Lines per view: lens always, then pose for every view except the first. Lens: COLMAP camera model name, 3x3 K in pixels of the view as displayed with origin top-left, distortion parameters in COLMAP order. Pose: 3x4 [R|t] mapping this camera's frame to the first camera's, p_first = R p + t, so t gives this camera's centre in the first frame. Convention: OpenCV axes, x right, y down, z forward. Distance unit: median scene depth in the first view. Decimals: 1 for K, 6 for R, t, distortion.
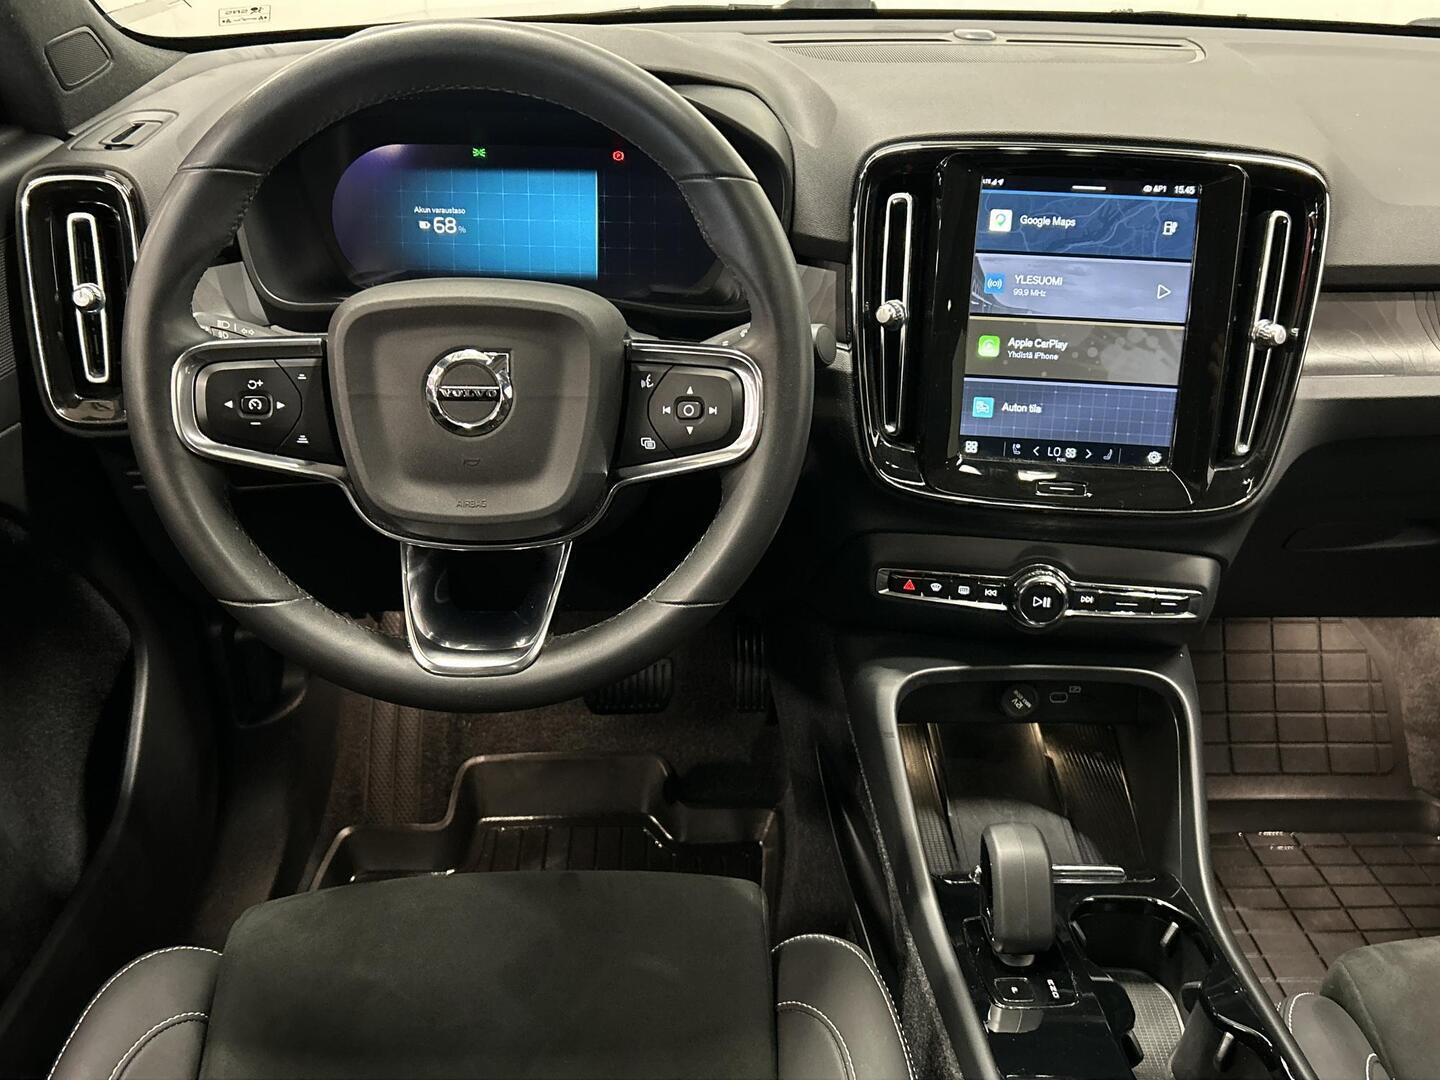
lens RADIAL K [[1317.7, 0, 728.2], [0, 1317.7, 562.4], [0, 0, 1]] dist [0.000020, 0.000000]
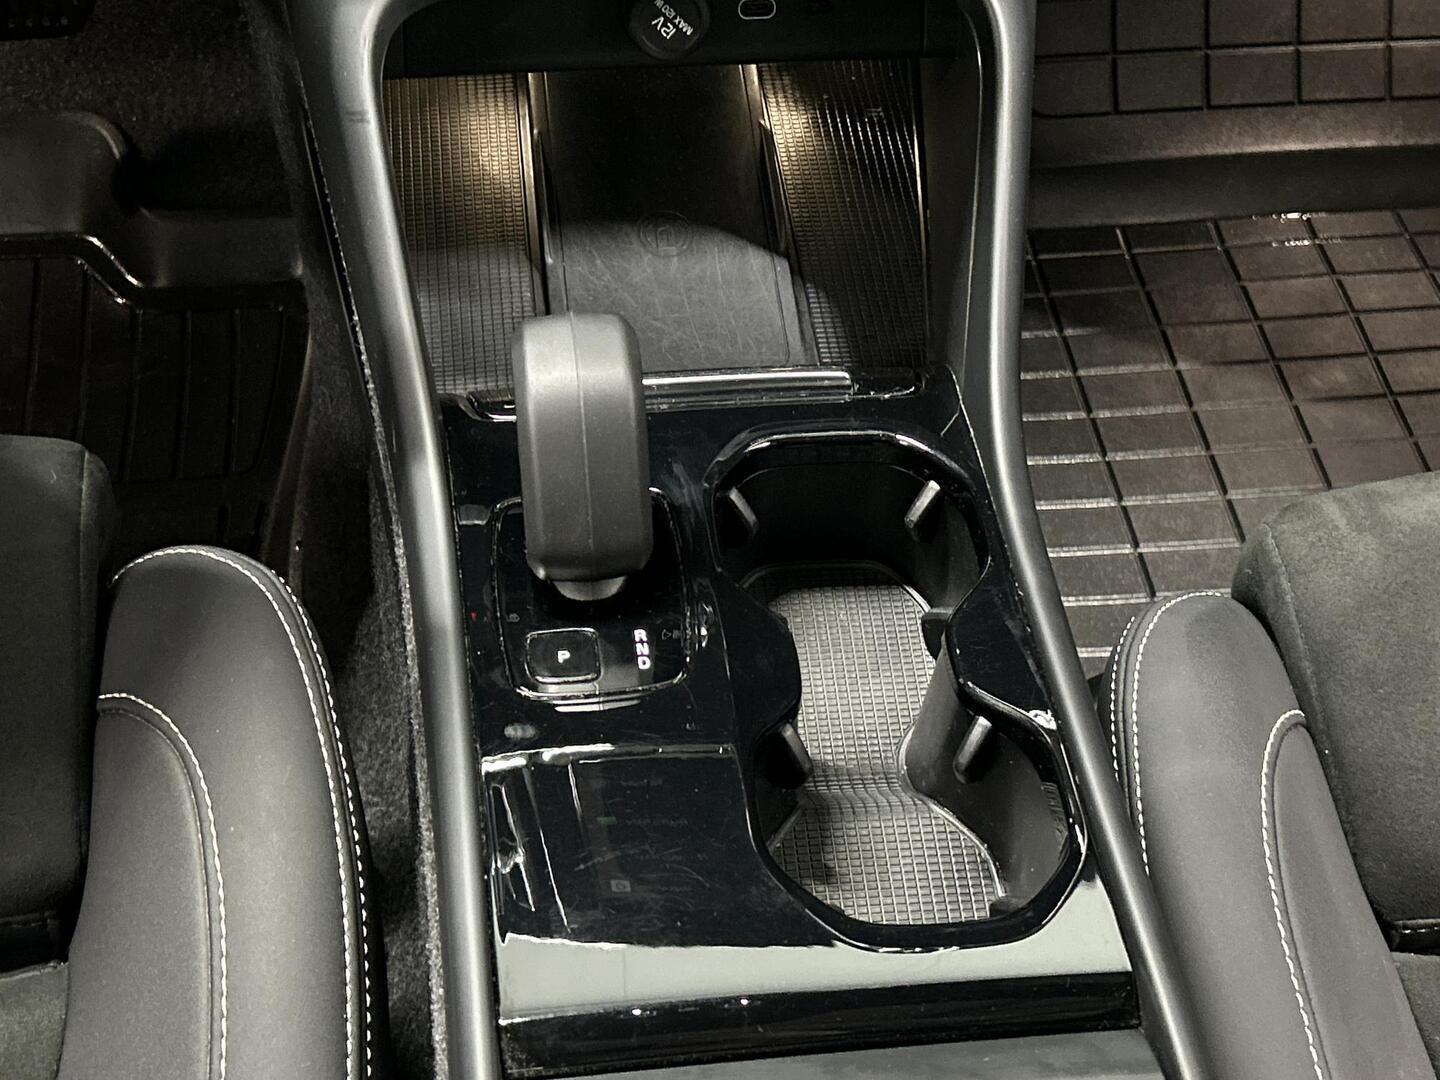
lens RADIAL K [[2141.3, 0, 713.6], [0, 2141.3, 540.1], [0, 0, 1]] dist [0.118601, 0.000000]
pose [[0.996438, -0.052212, 0.066227, 0.215997], [0.024140, 0.929027, 0.369224, -0.010051], [-0.080805, -0.366309, 0.926978, 0.260407]]
